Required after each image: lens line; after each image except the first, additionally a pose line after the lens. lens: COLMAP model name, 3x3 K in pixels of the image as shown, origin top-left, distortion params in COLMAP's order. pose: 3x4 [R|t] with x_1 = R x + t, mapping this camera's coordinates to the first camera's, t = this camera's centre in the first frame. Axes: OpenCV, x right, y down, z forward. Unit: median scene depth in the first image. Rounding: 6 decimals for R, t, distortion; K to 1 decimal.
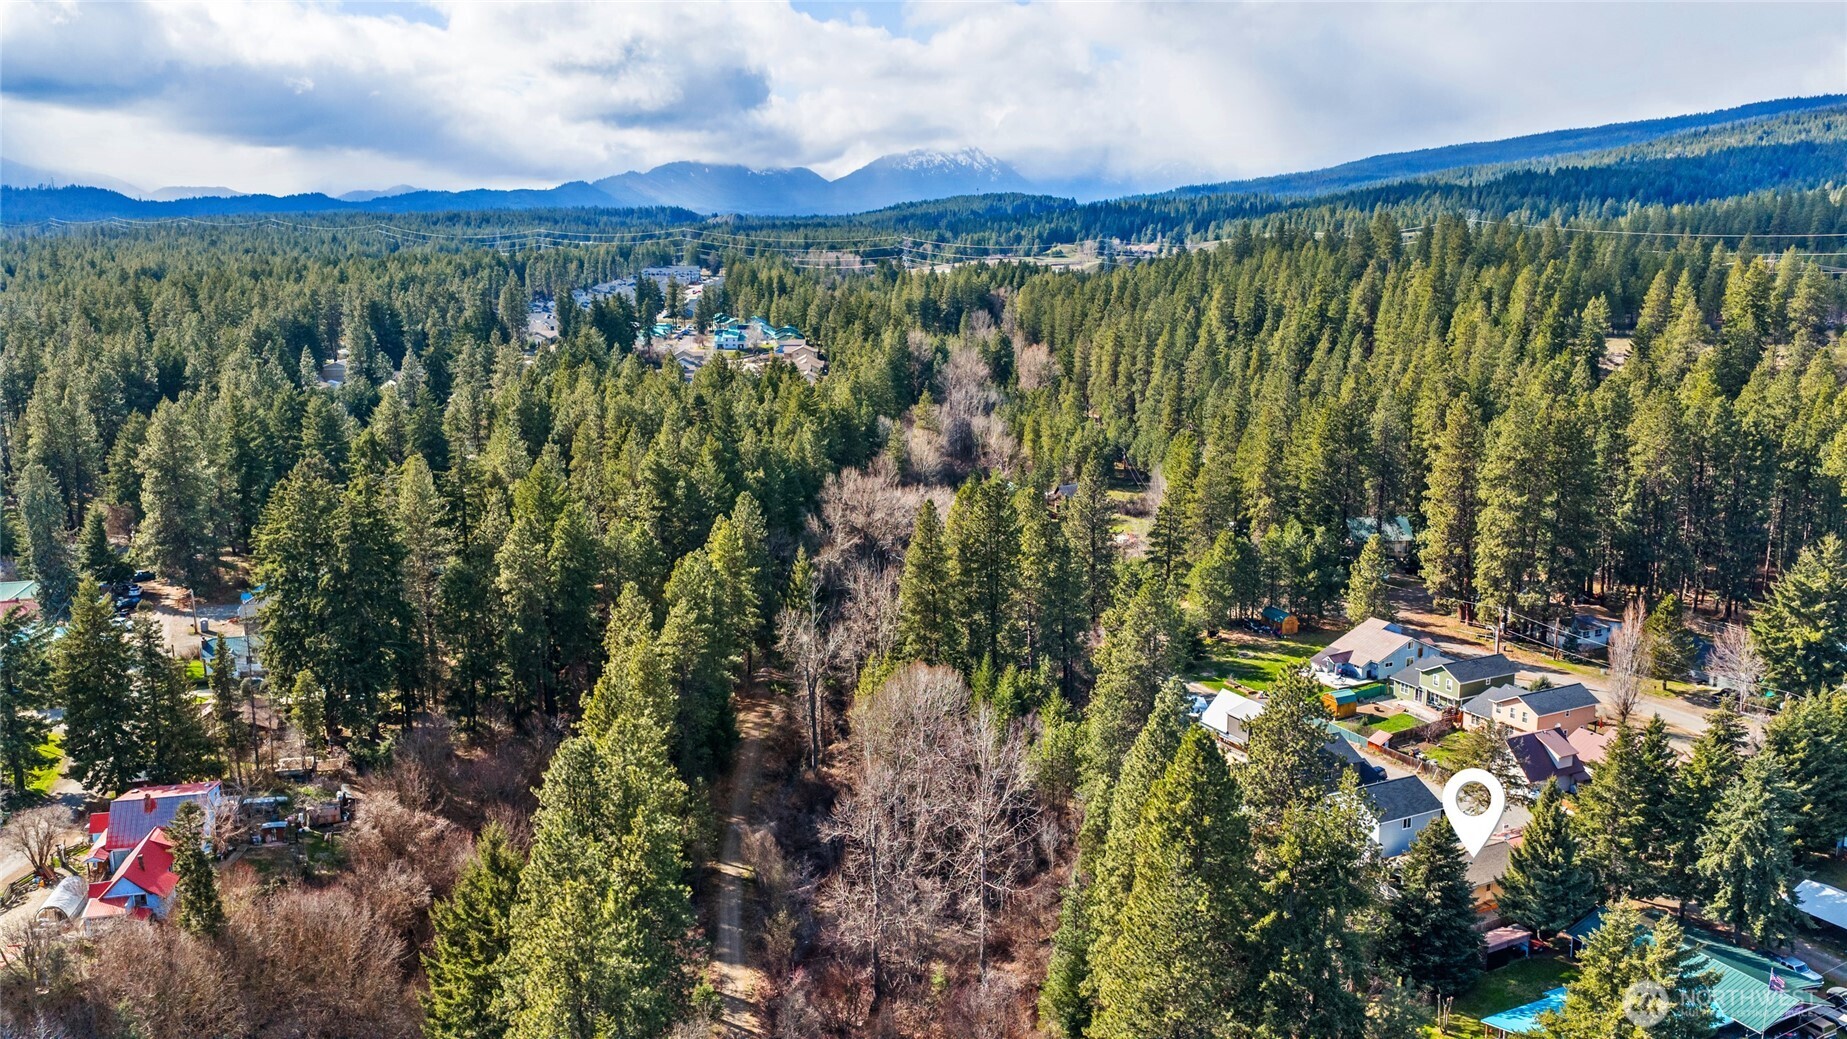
lens RADIAL K [[1508.4, 0, 921.5], [0, 1508.4, 520.6], [0, 0, 1]] dist [0.016214, -0.005755]
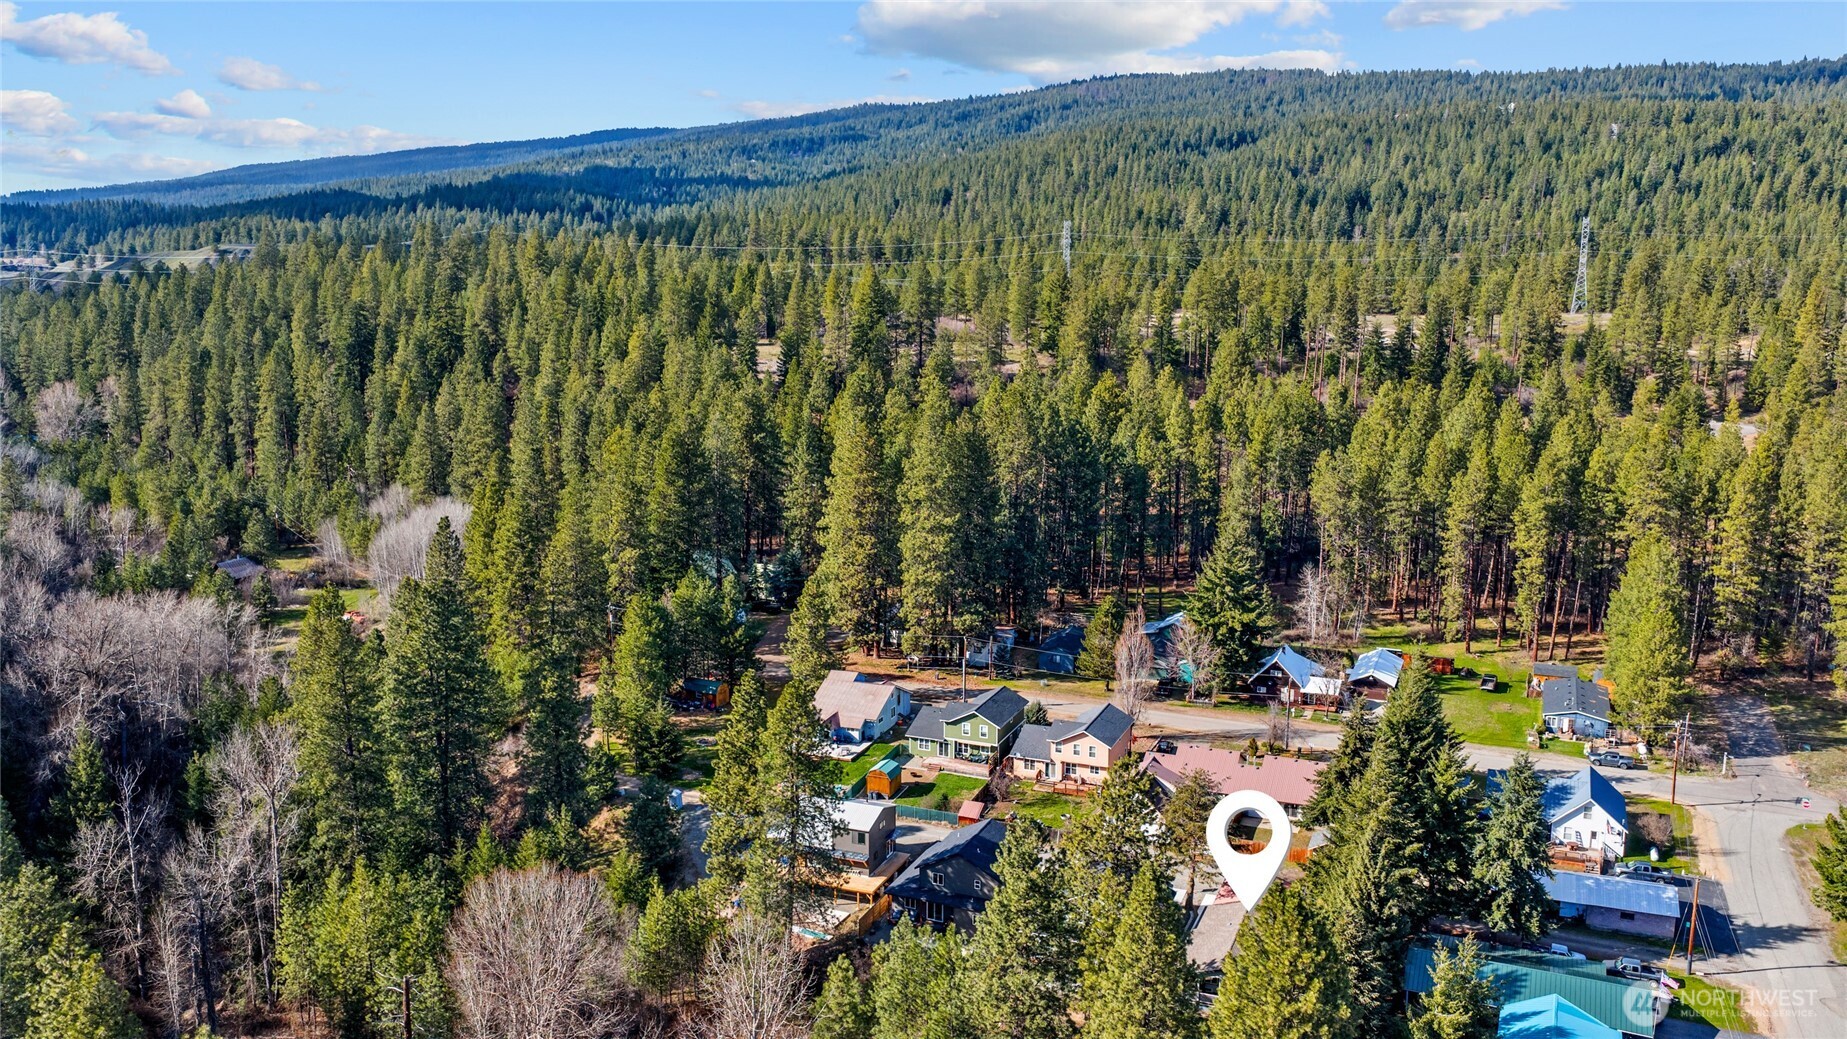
lens RADIAL K [[1508.4, 0, 927.5], [0, 1508.4, 519.4], [0, 0, 1]] dist [0.016214, -0.005755]
pose [[0.758546, -0.112116, 0.641902, -0.226953], [0.118927, 0.992361, 0.032790, -0.047936], [-0.640675, 0.051466, 0.766085, 0.295262]]
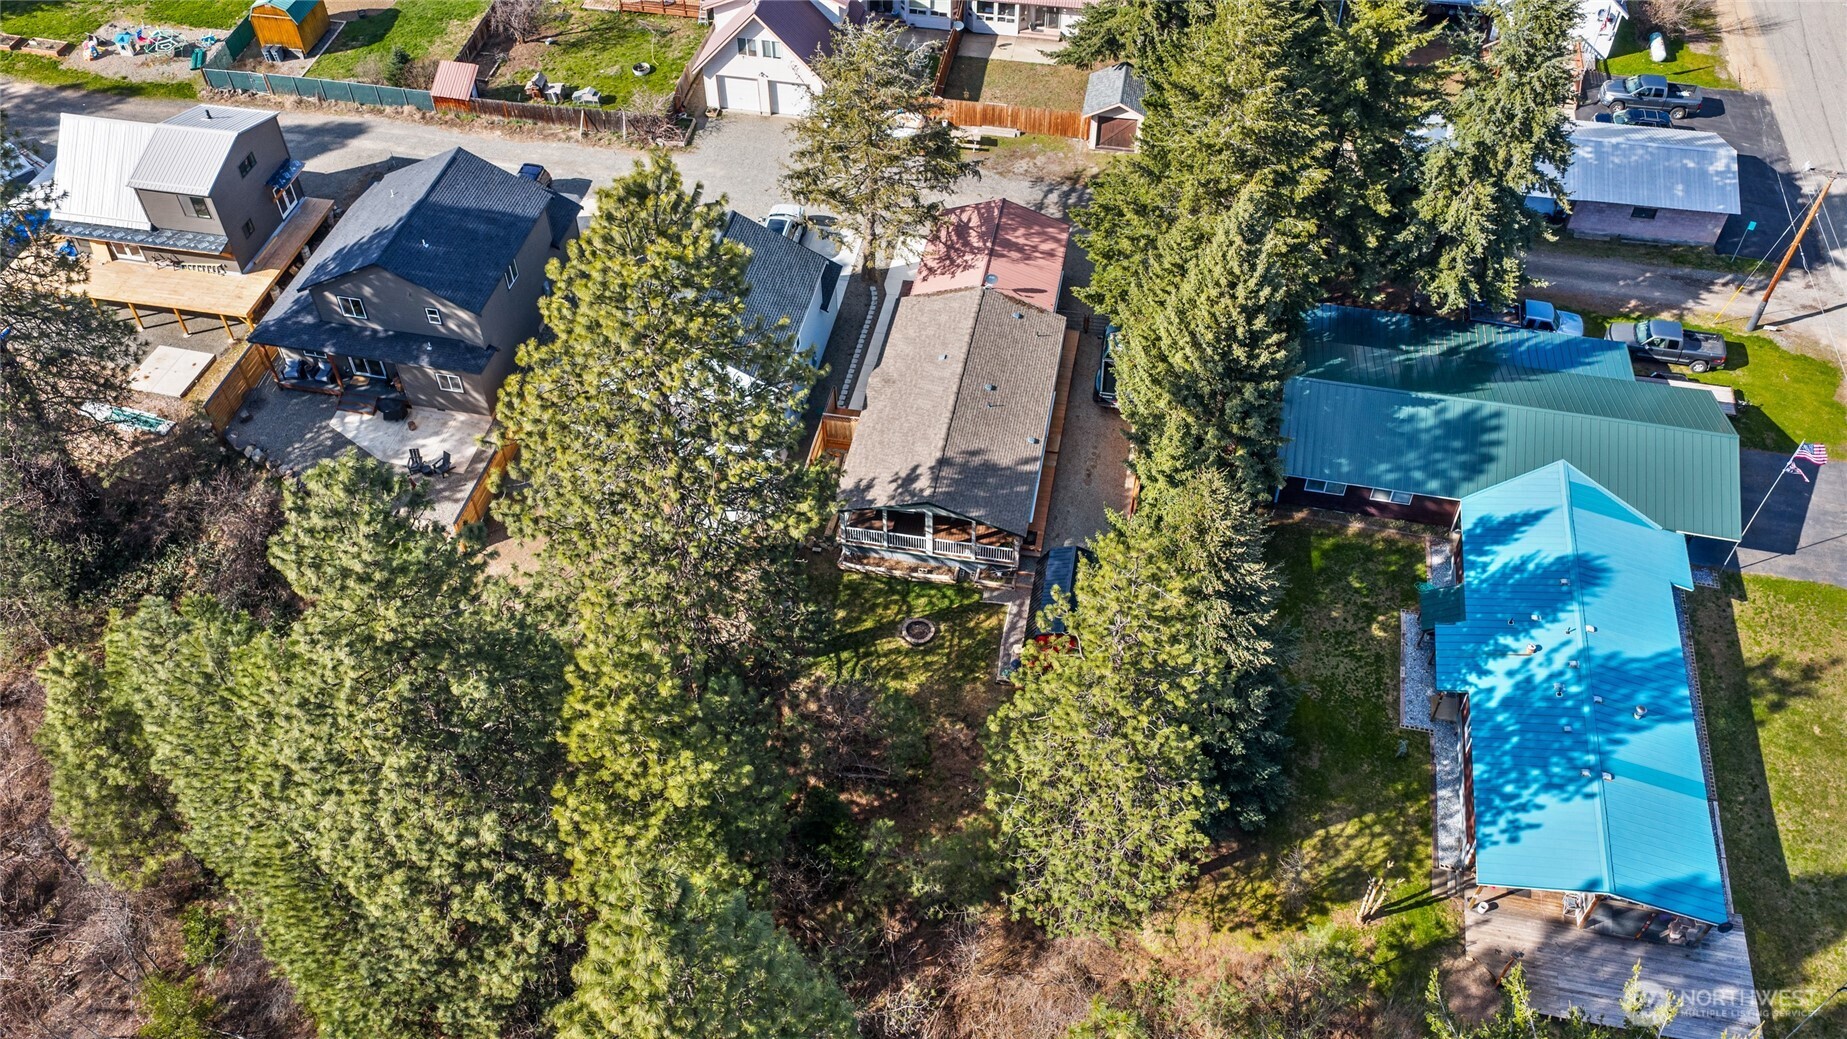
lens RADIAL K [[1508.4, 0, 929.4], [0, 1508.4, 510.9], [0, 0, 1]] dist [0.016214, -0.005755]
pose [[0.616901, -0.566955, 0.545890, 0.067383], [0.148802, 0.765108, 0.626473, -0.017994], [-0.772846, -0.305242, 0.556360, 0.527214]]
